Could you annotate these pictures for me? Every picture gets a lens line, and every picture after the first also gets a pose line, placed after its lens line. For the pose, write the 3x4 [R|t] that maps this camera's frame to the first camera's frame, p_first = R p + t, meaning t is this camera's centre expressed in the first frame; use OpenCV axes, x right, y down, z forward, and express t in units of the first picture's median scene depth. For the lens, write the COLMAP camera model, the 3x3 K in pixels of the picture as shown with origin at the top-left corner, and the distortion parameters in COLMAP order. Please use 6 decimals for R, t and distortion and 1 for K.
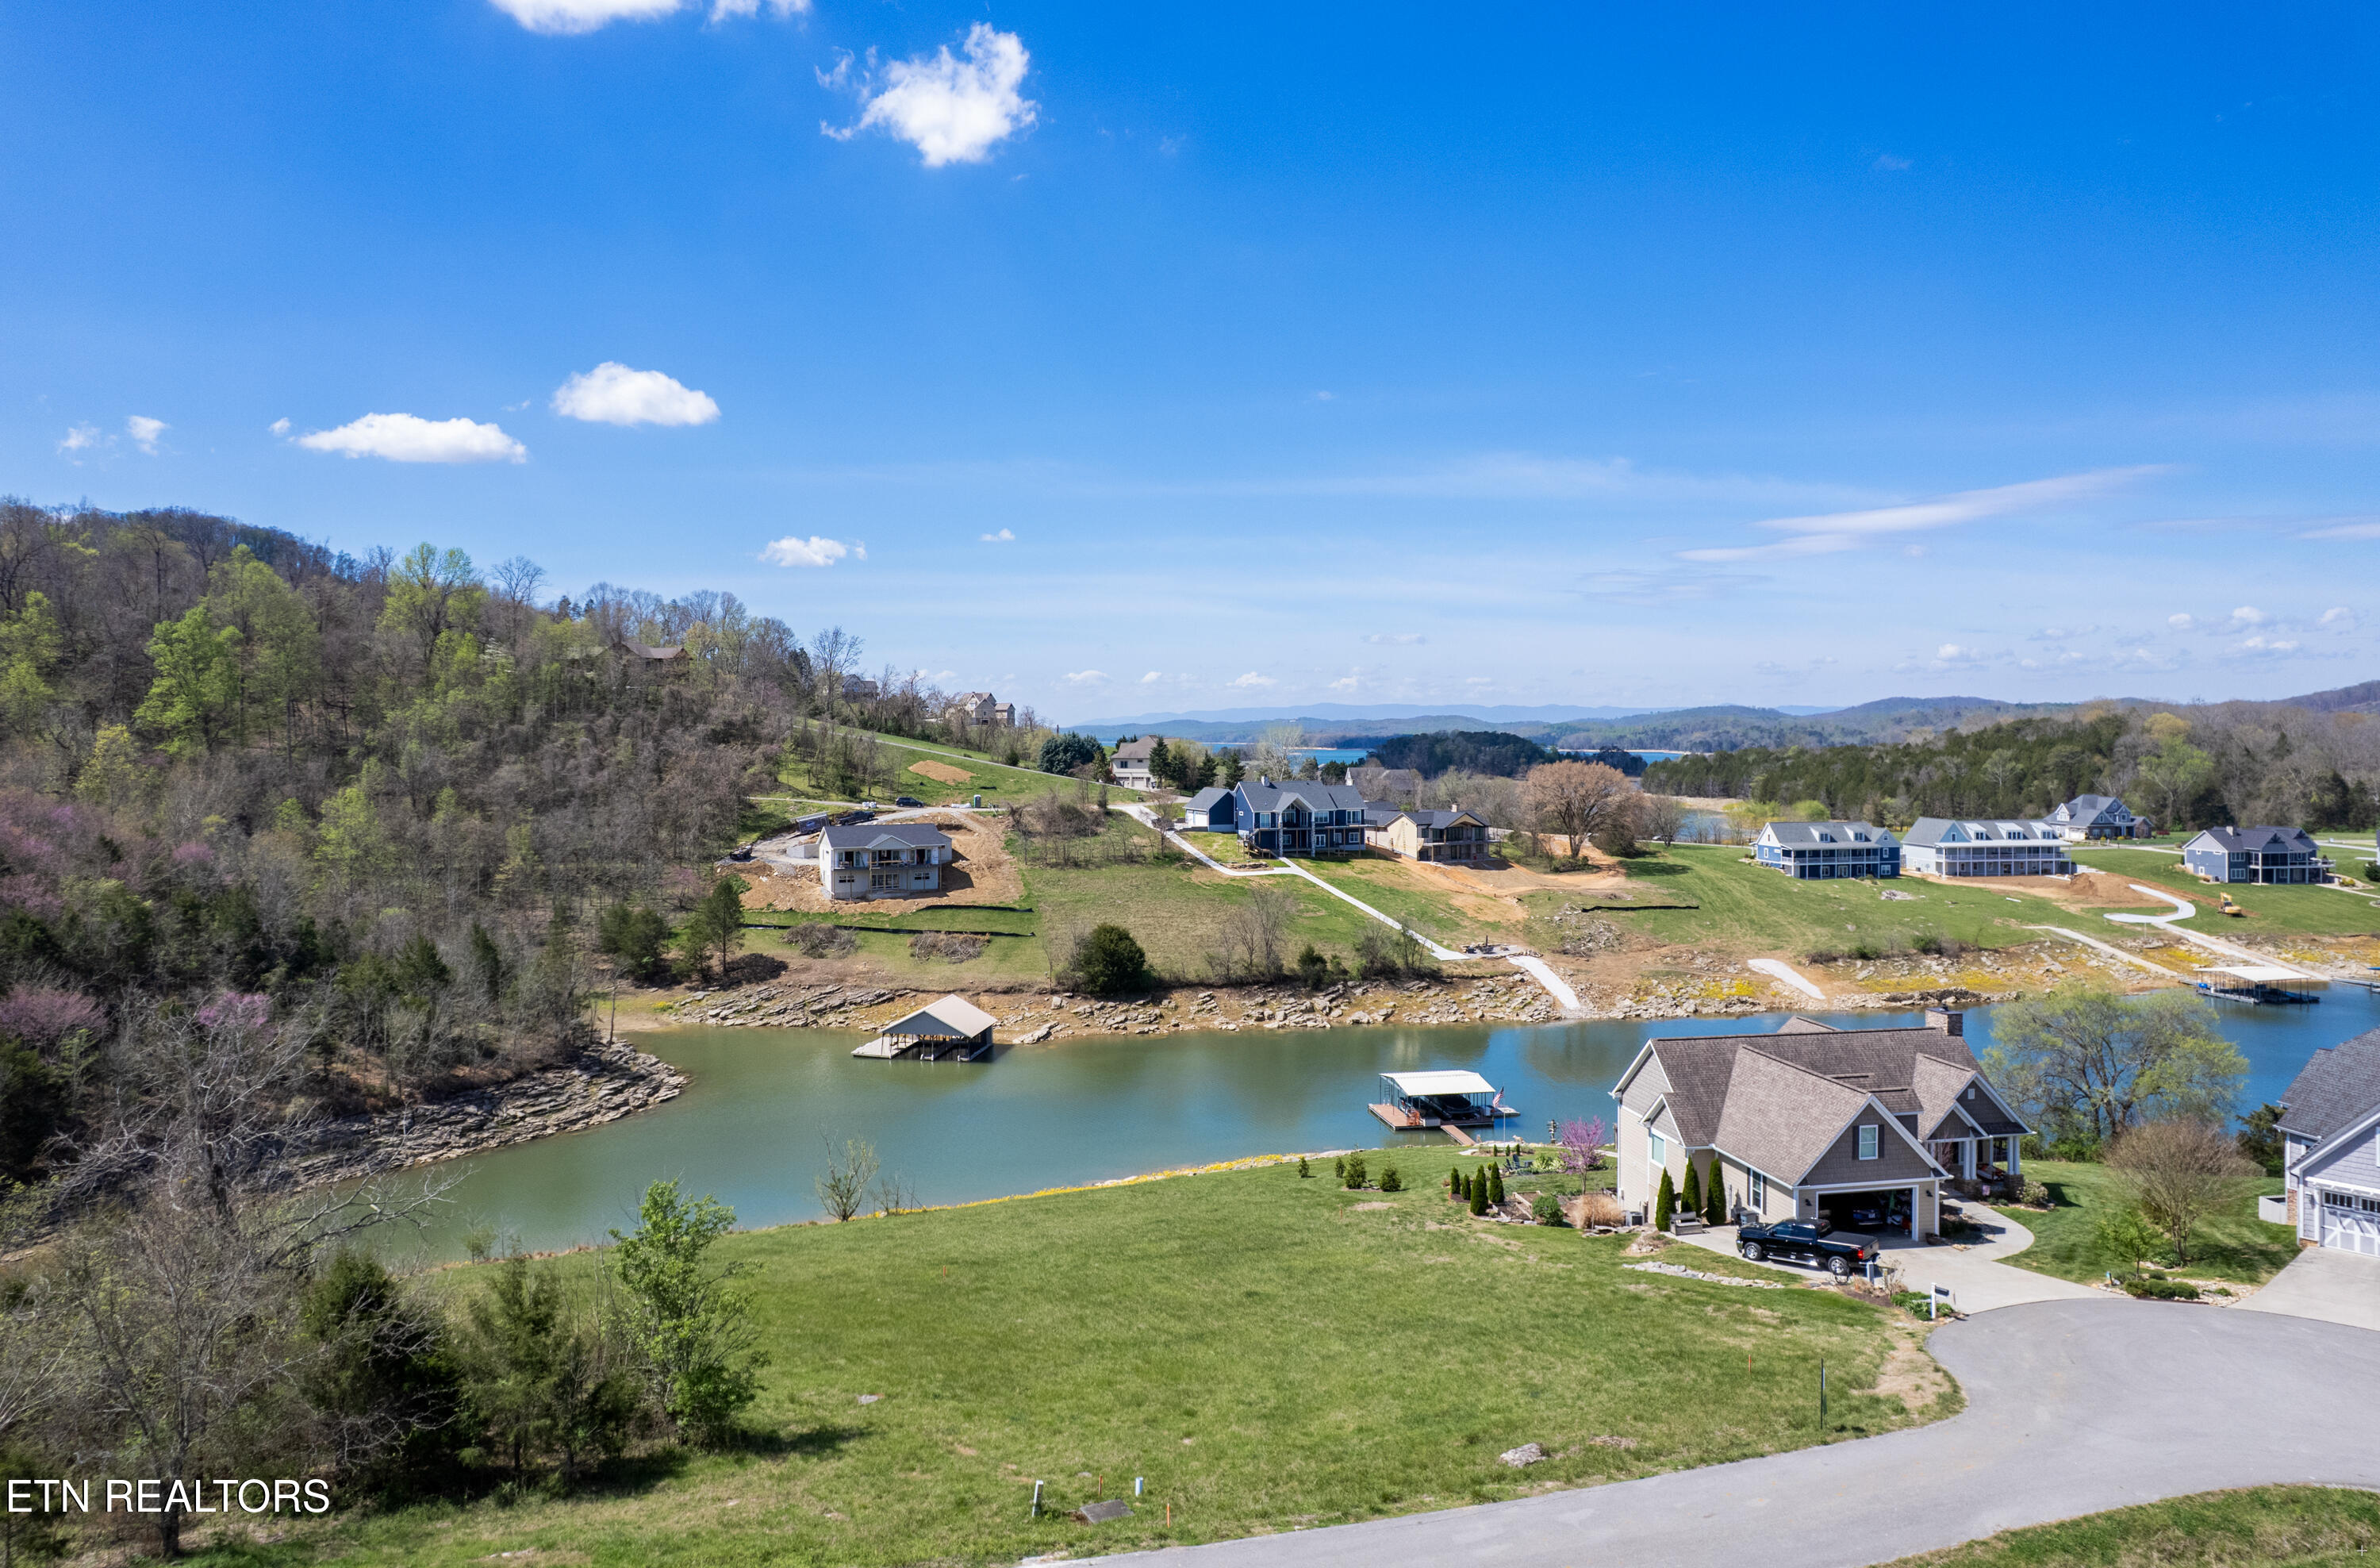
lens RADIAL K [[1489.3, 0, 1169.0], [0, 1489.3, 725.9], [0, 0, 1]] dist [-0.040220, -0.002375]
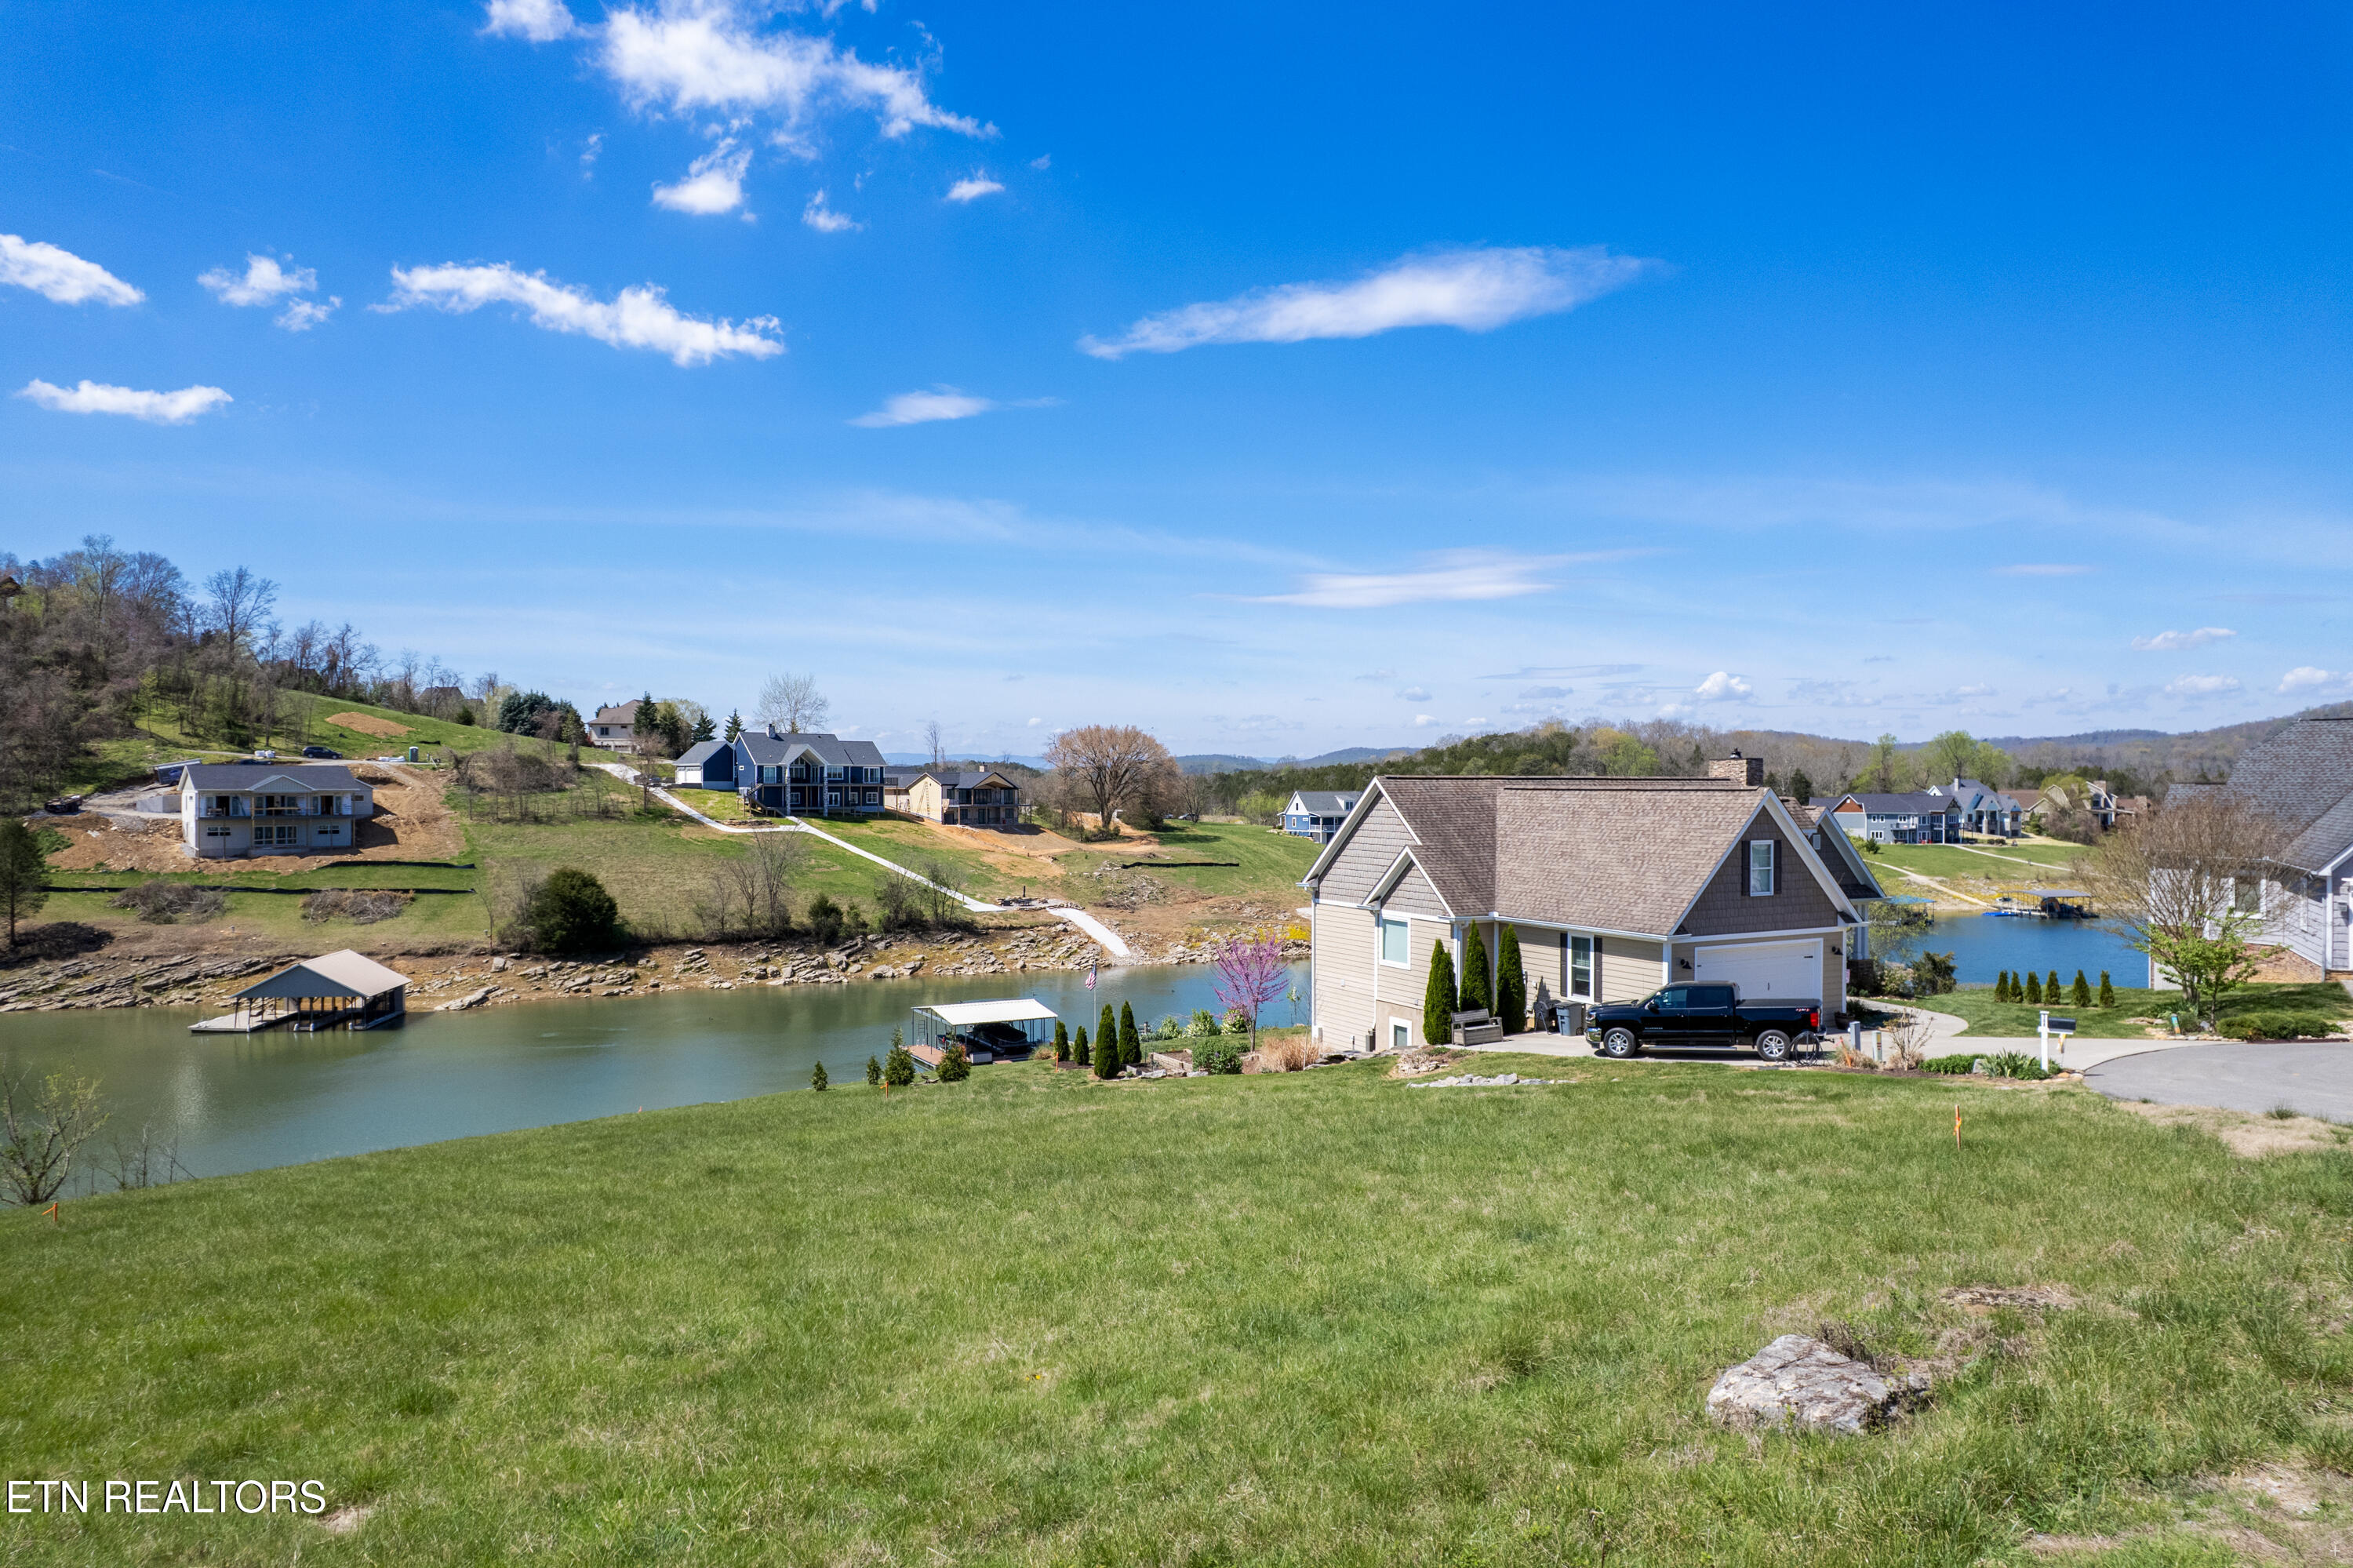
lens RADIAL K [[1470.5, 0, 1128.2], [0, 1470.5, 785.1], [0, 0, 1]] dist [-0.068177, 0.076478]
pose [[0.954574, 0.002046, 0.297969, 0.012177], [-0.005690, 0.999919, 0.011363, 0.075024], [-0.297921, -0.012543, 0.954508, 0.153206]]
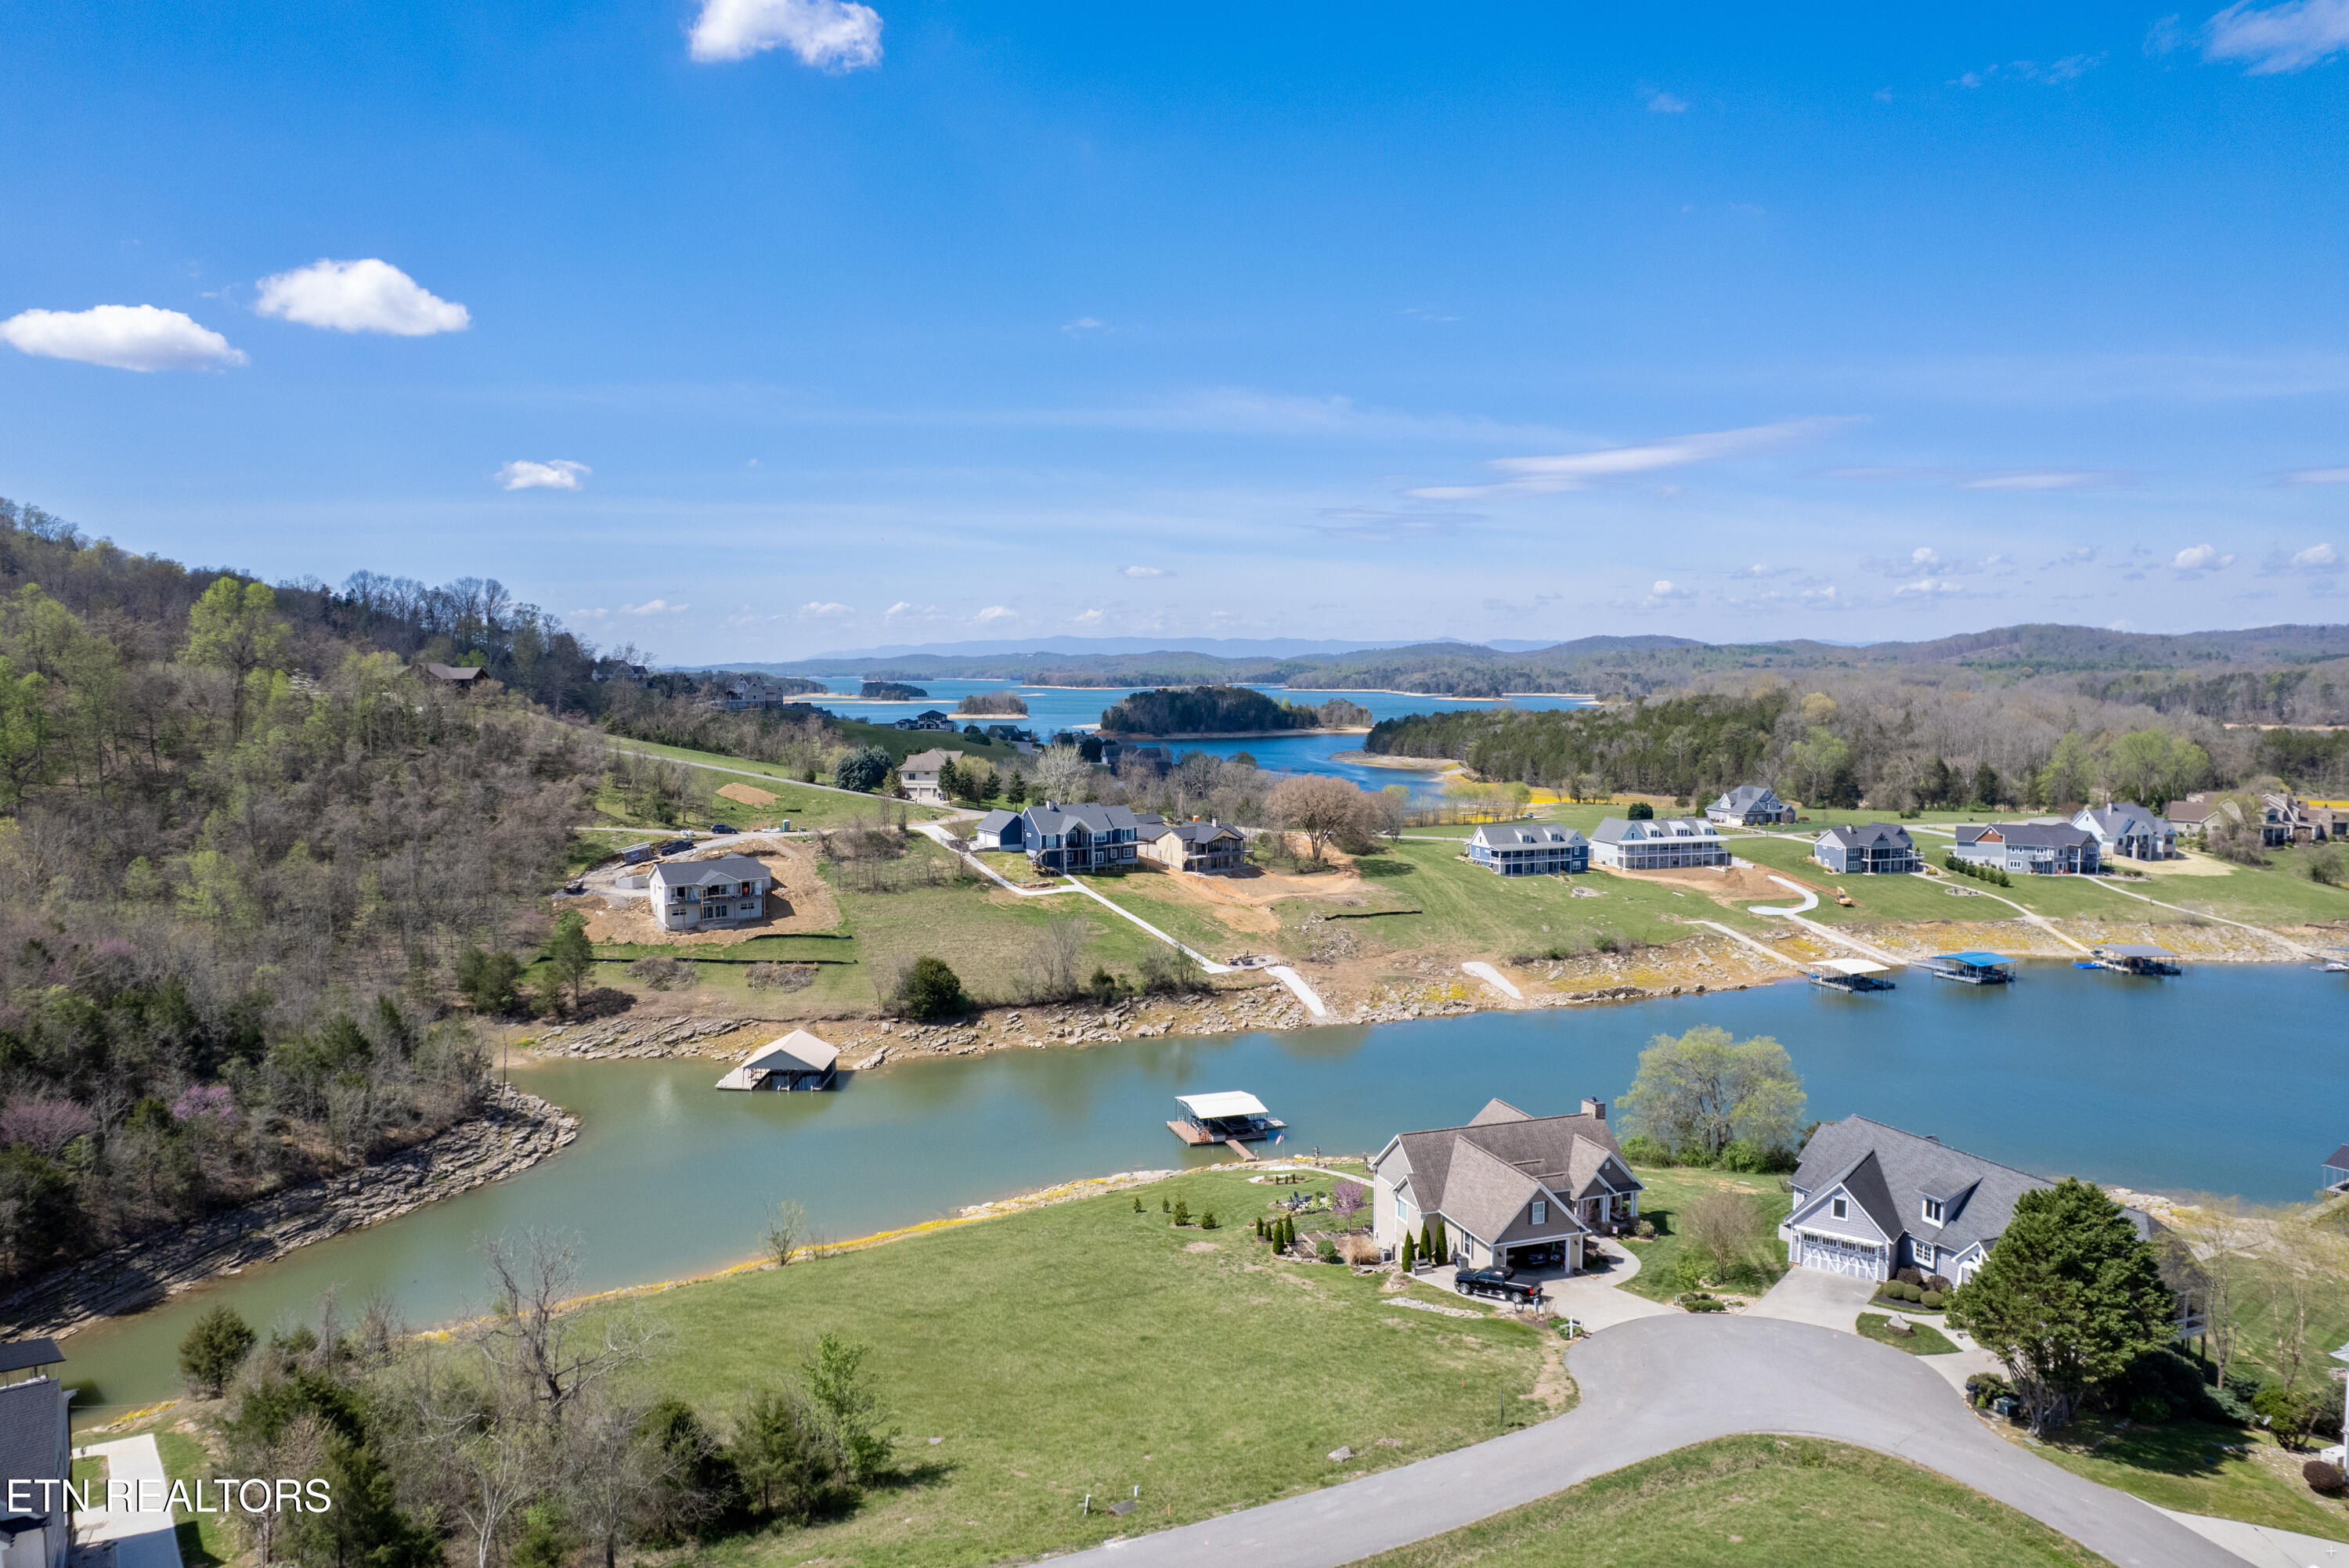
lens RADIAL K [[1464.0, 0, 1128.9], [0, 1464.0, 777.3], [0, 0, 1]] dist [-0.038966, -0.001455]
pose [[0.989039, -0.010752, 0.147265, -0.050267], [-0.000357, 0.997168, 0.075199, -0.086785], [-0.147657, -0.074427, 0.986234, -0.121449]]
